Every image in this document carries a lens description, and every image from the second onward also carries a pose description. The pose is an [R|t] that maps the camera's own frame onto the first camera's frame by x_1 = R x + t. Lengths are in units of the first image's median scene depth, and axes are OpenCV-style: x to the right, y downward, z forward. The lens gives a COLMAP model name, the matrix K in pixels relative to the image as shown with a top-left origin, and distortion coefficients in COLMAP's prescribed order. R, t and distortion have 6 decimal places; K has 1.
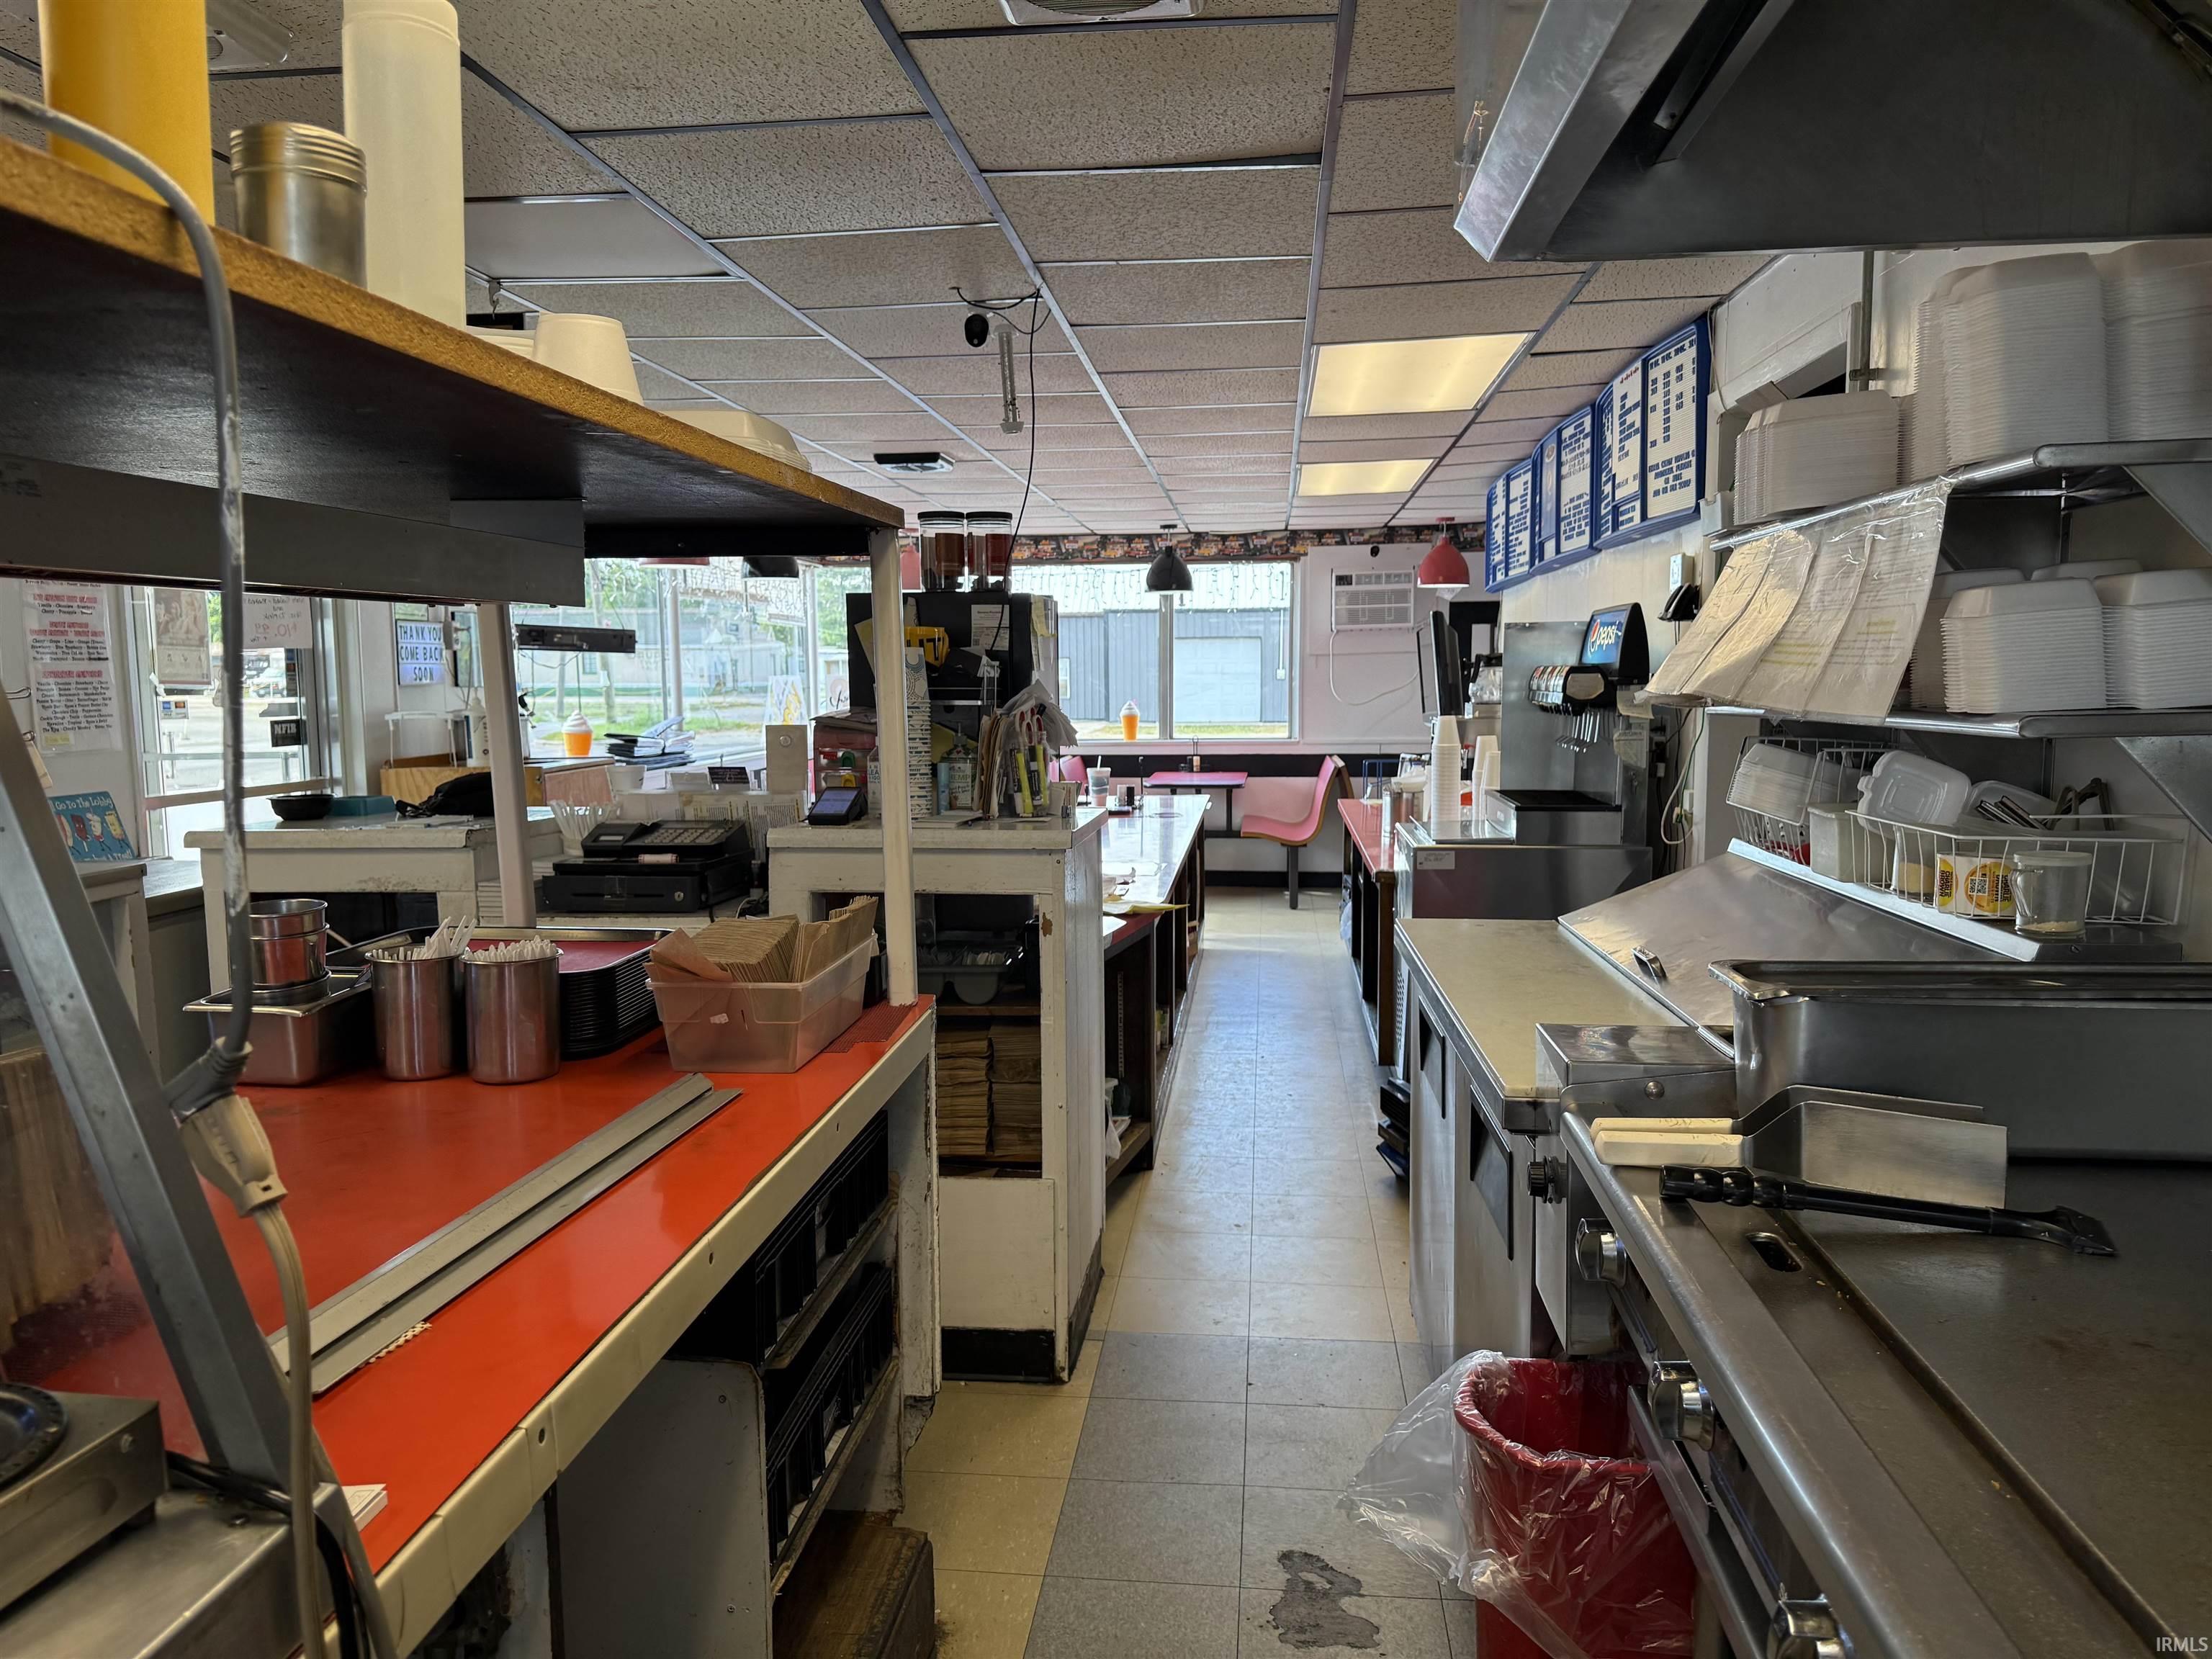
lens RADIAL K [[1553.6, 0, 1107.7], [0, 1553.6, 821.0], [0, 0, 1]] dist [0.070172, -0.090742]
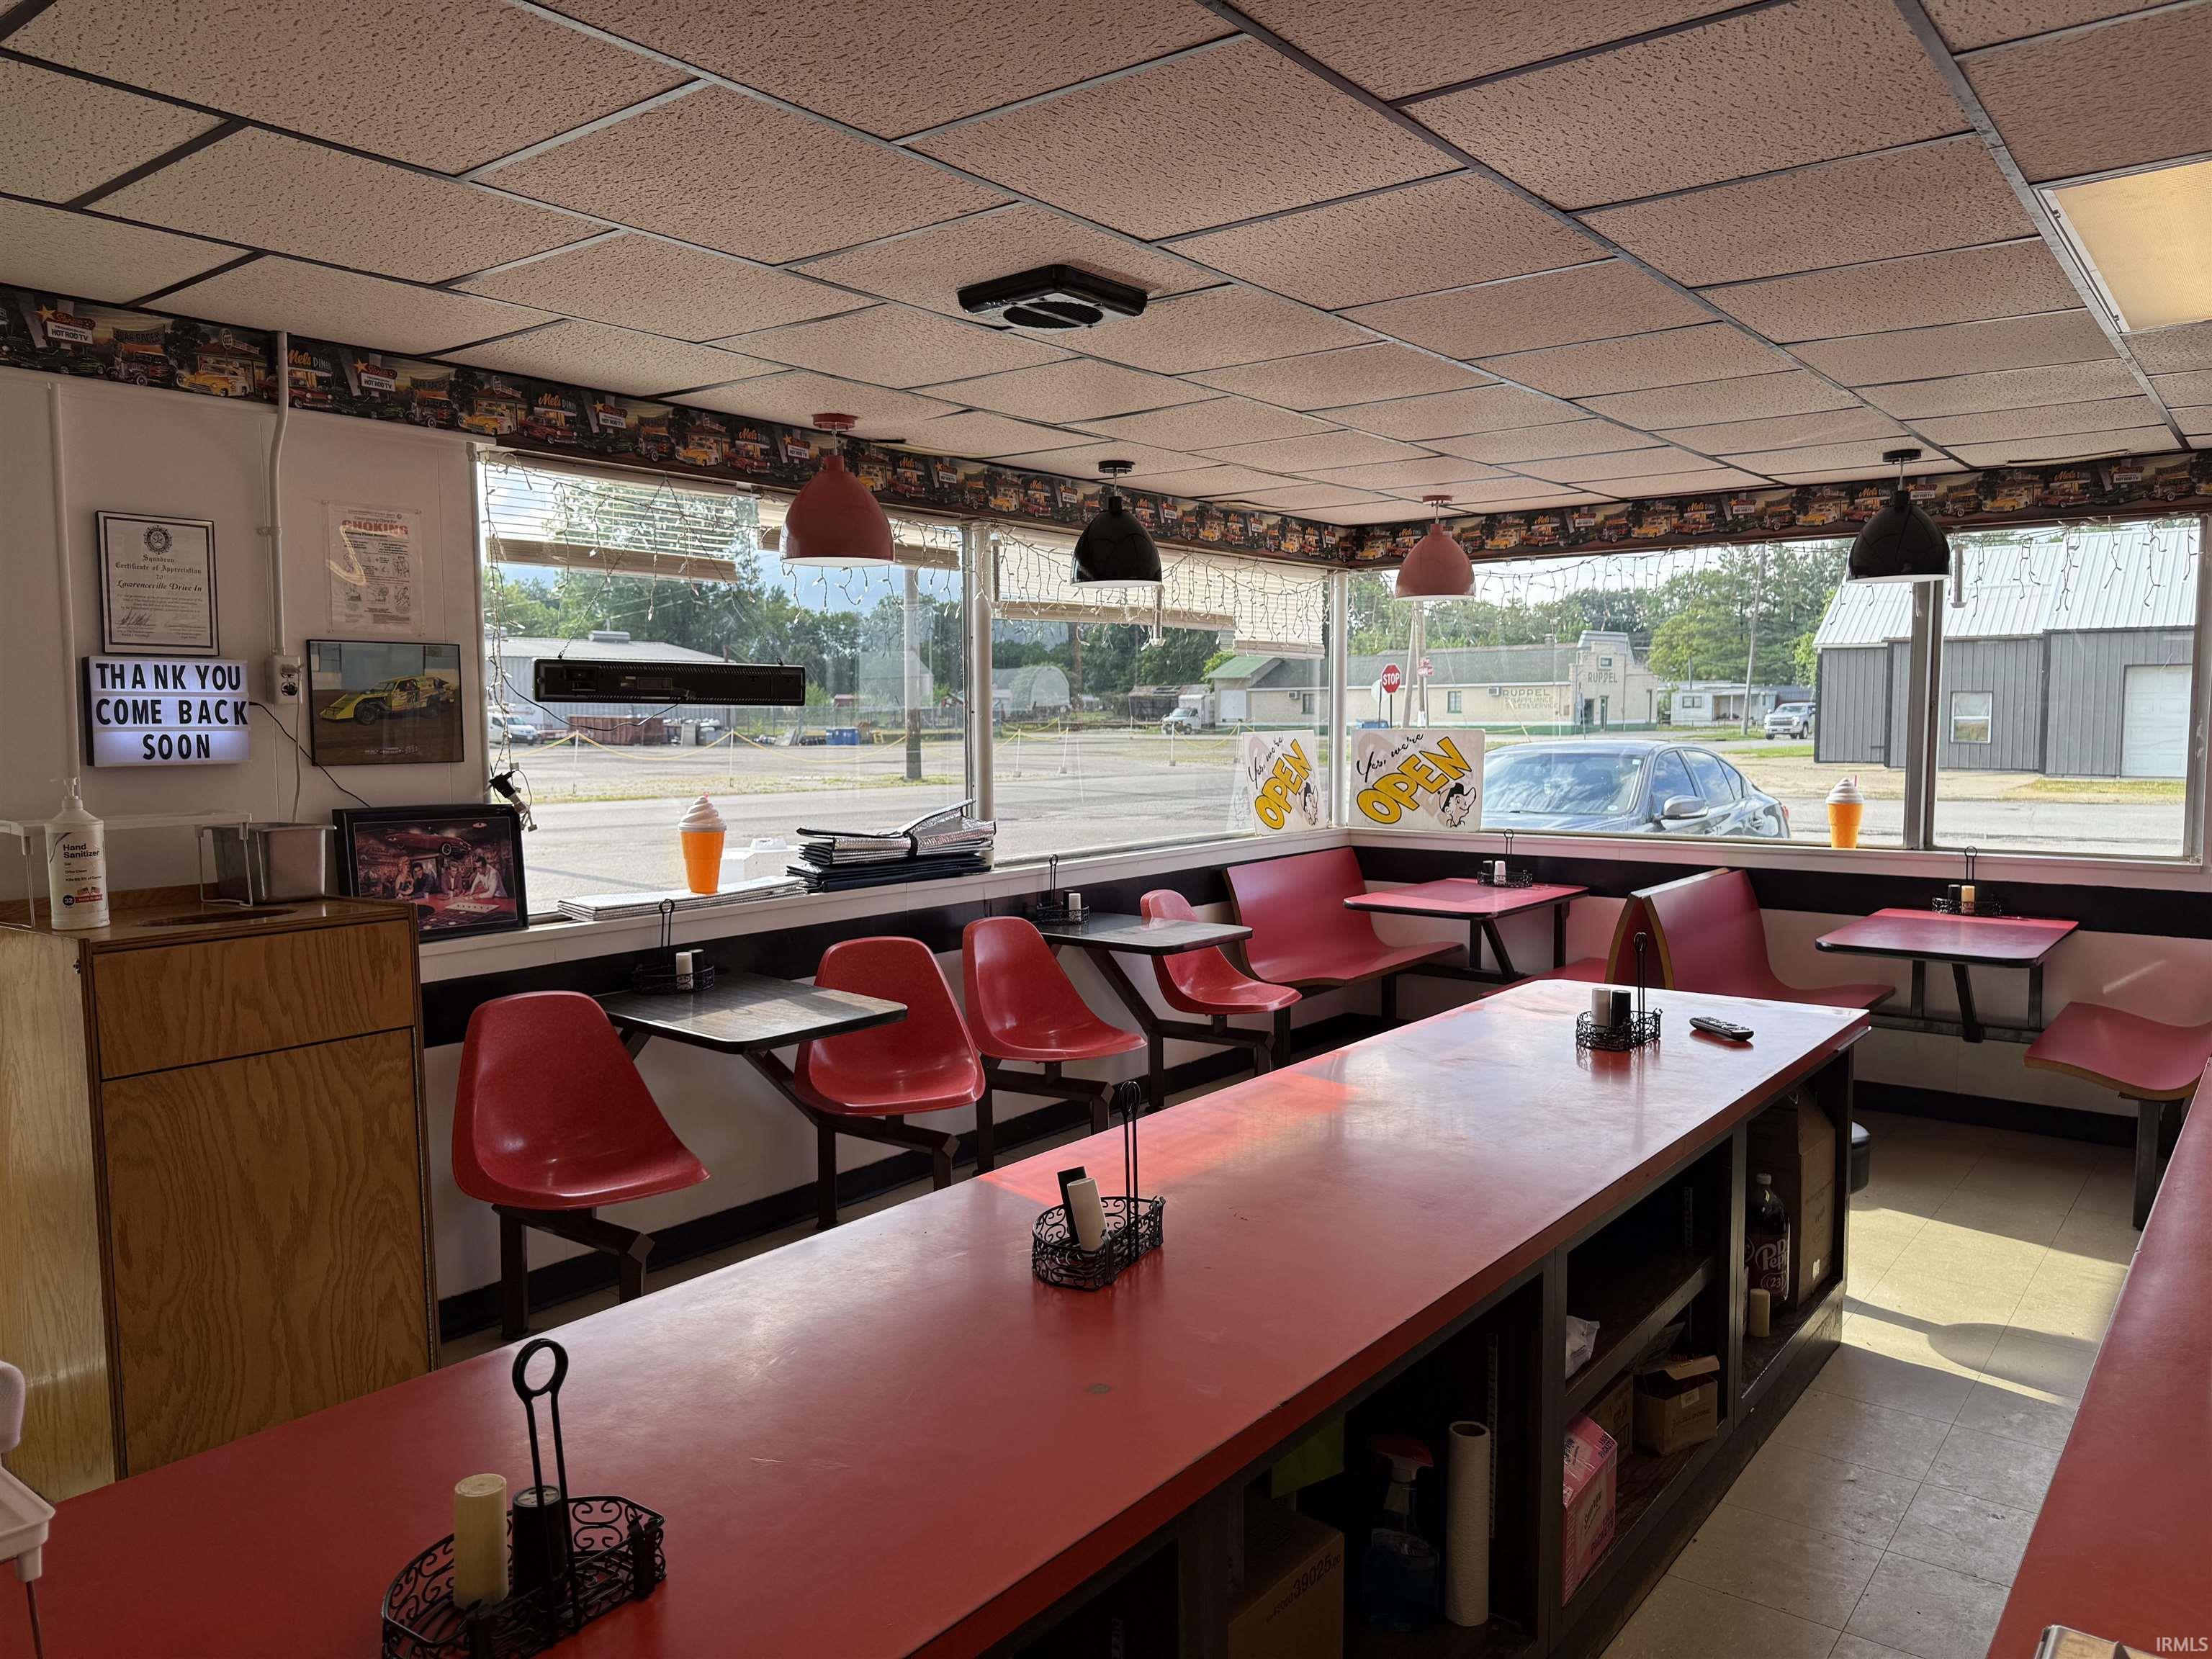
lens RADIAL K [[1553.6, 0, 1103.5], [0, 1553.6, 839.2], [0, 0, 1]] dist [0.070172, -0.090742]
pose [[0.846983, 0.045904, -0.529634, 0.091992], [-0.051933, 0.998644, 0.003503, -0.043973], [0.529077, 0.024539, 0.848219, 0.382092]]
